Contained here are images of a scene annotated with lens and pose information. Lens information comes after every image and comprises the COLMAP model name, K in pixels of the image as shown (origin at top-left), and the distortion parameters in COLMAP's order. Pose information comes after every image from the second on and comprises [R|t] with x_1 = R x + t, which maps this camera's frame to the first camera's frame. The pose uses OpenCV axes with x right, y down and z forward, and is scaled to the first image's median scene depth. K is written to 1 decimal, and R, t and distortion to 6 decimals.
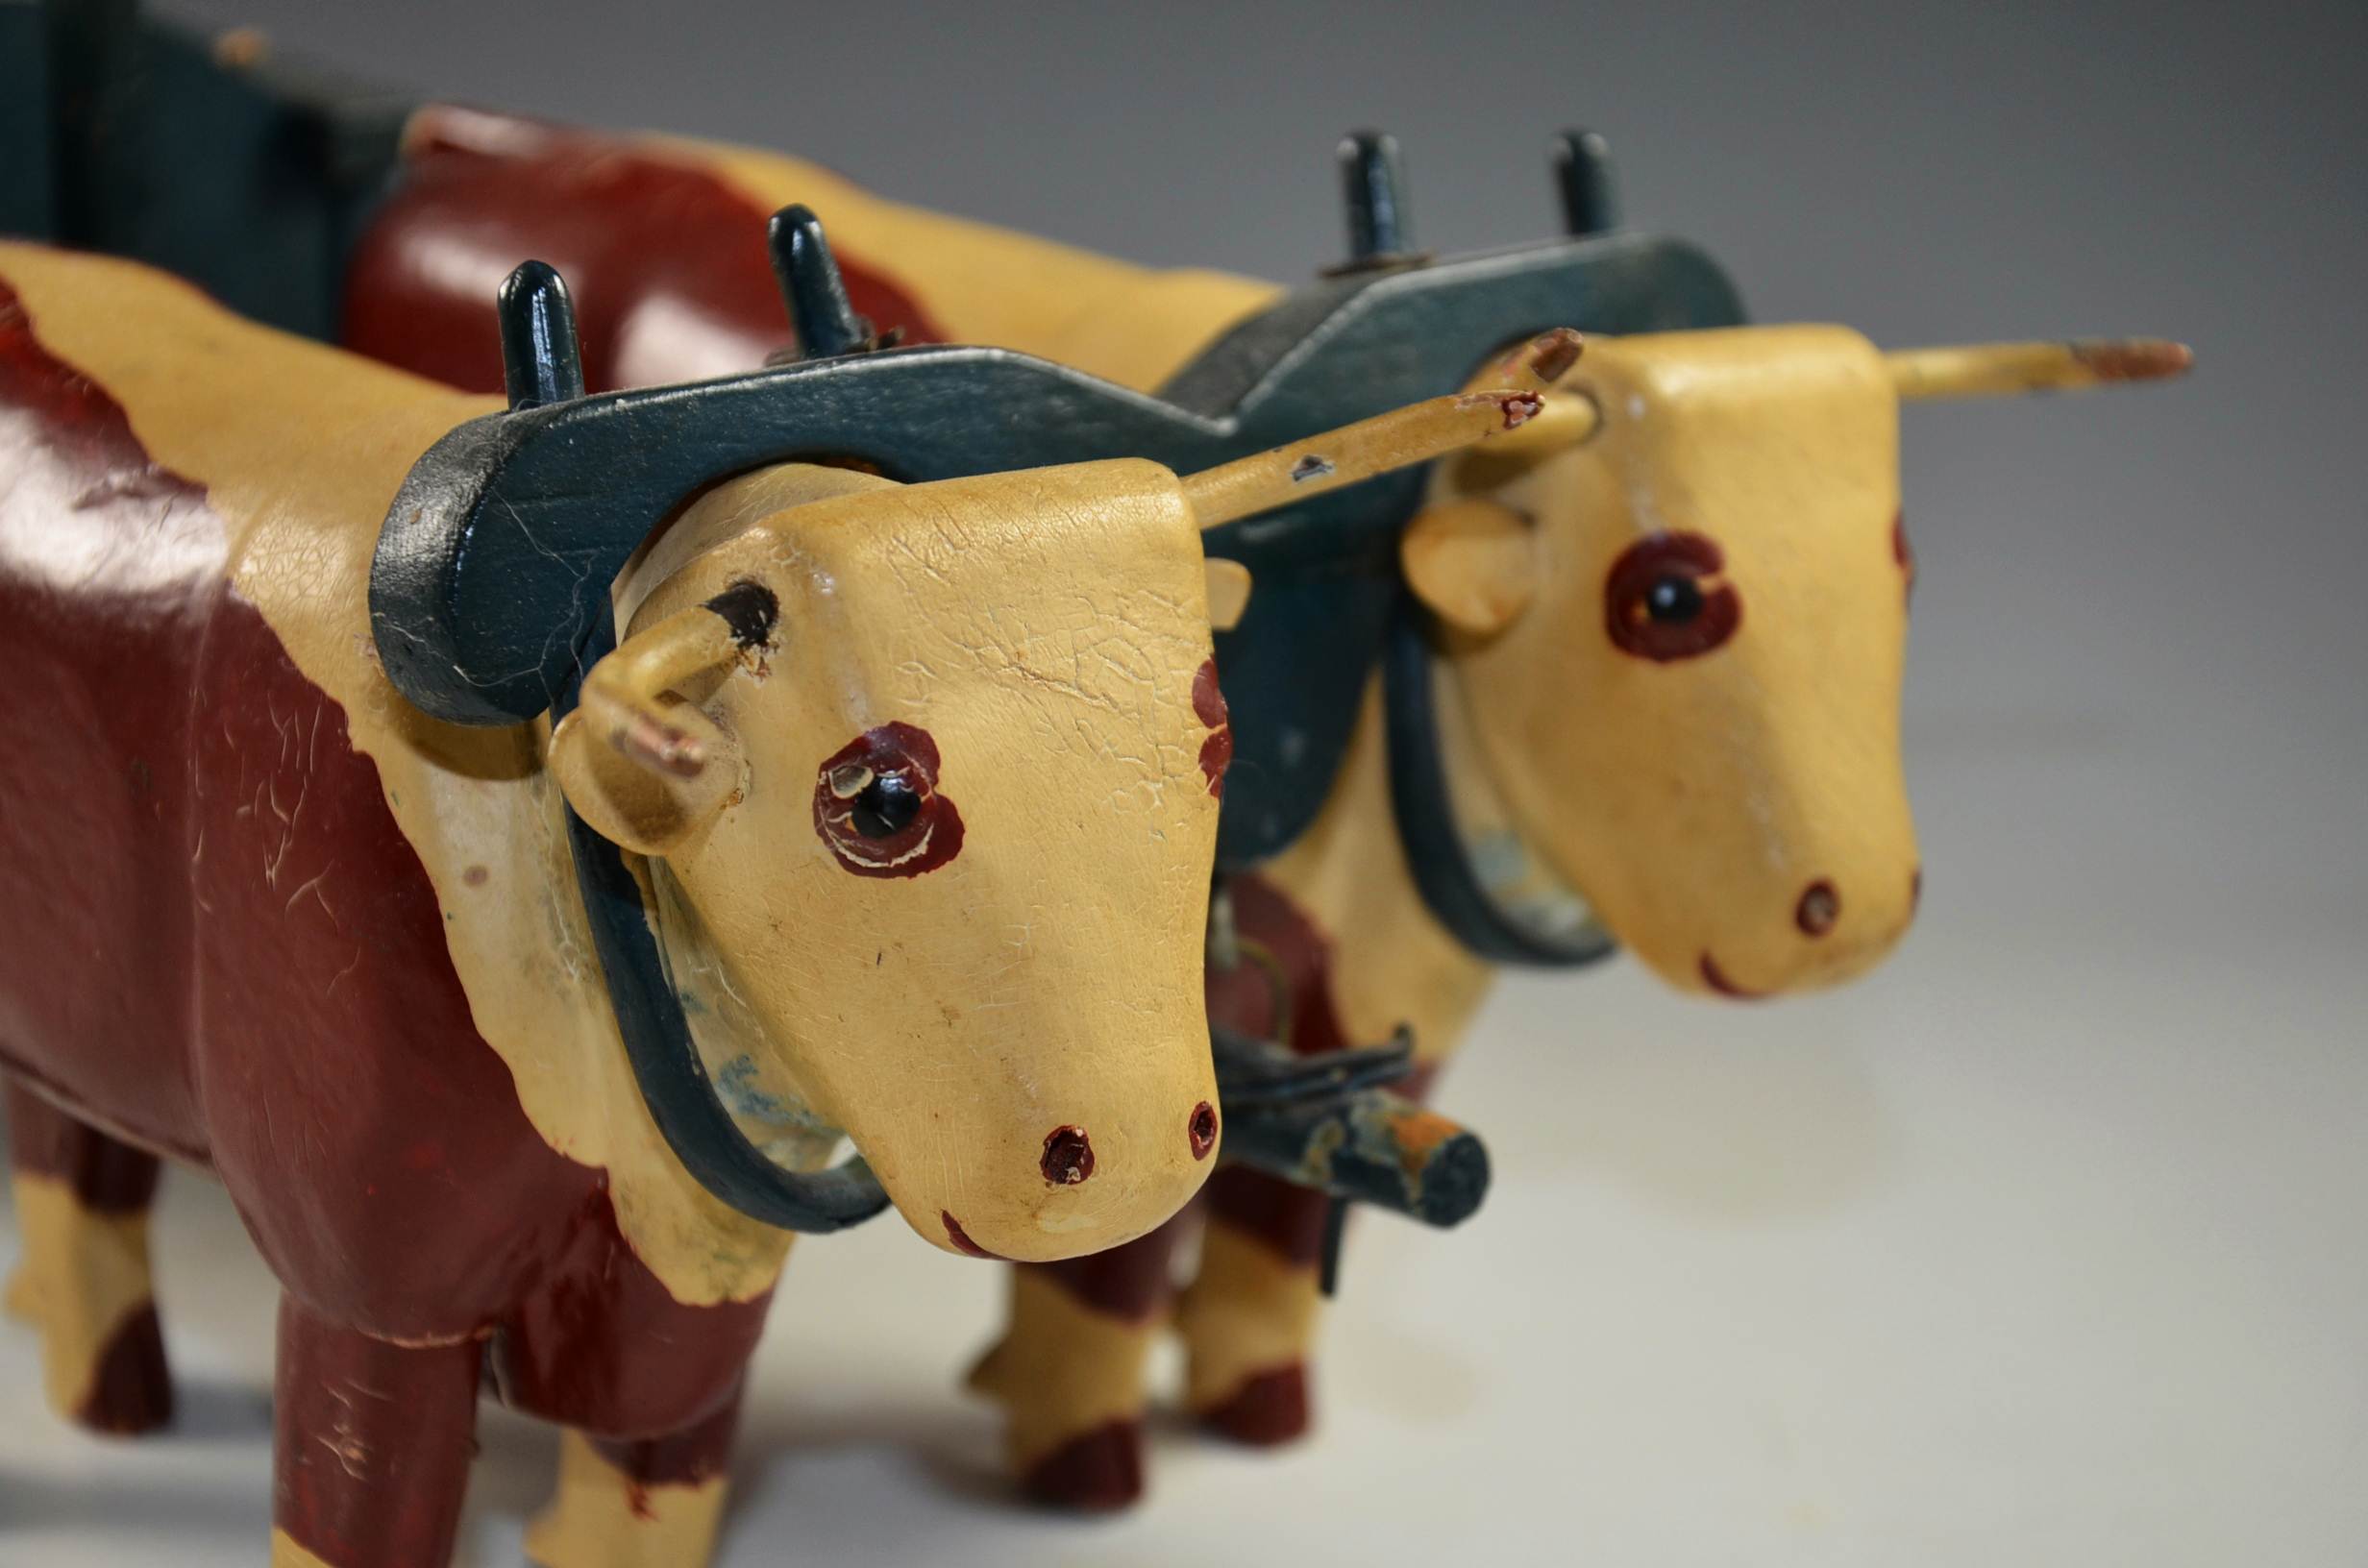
lens RADIAL K [[5245.5, 0, 1184.0], [0, 5245.5, 903.5], [0, 0, 1]] dist [0.209763, -0.103880]
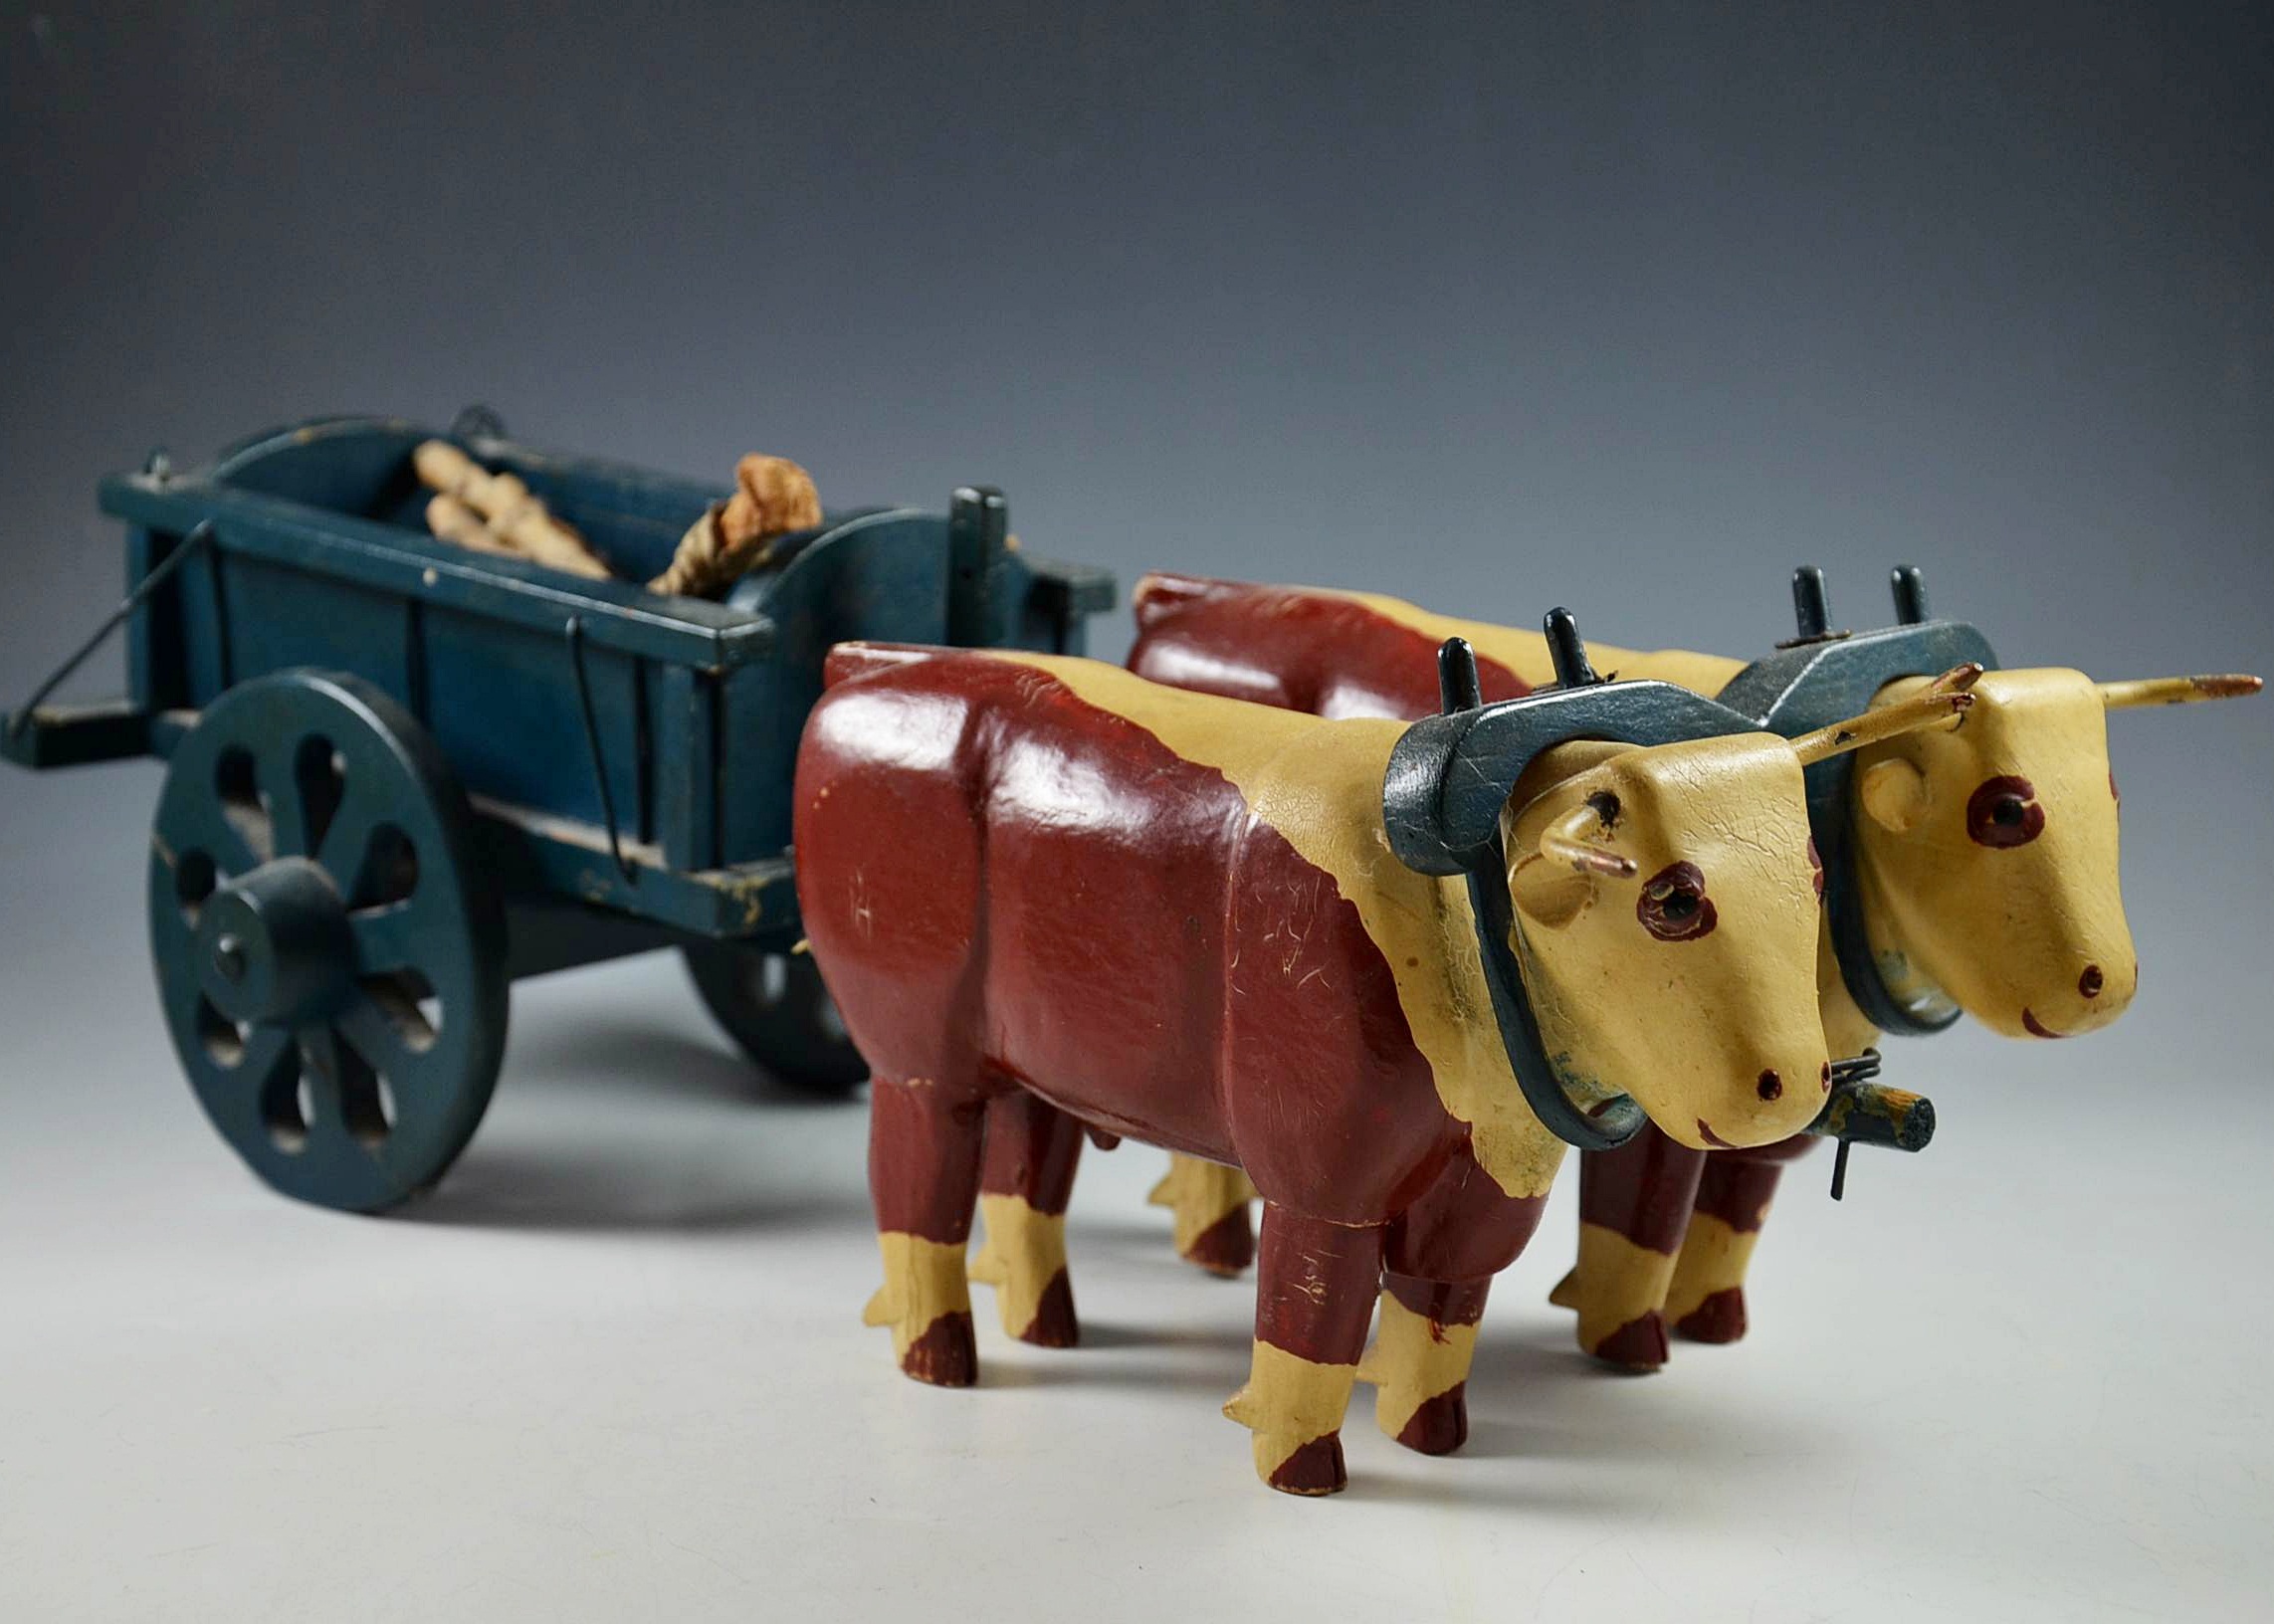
lens RADIAL K [[4381.5, 0, 1137.0], [0, 4381.5, 812.0], [0, 0, 1]] dist [0.044848, 0.162002]
pose [[0.999603, -0.022903, 0.016400, -0.244389], [0.024442, 0.994608, -0.100788, 0.091983], [-0.014003, 0.101149, 0.994773, -0.536012]]
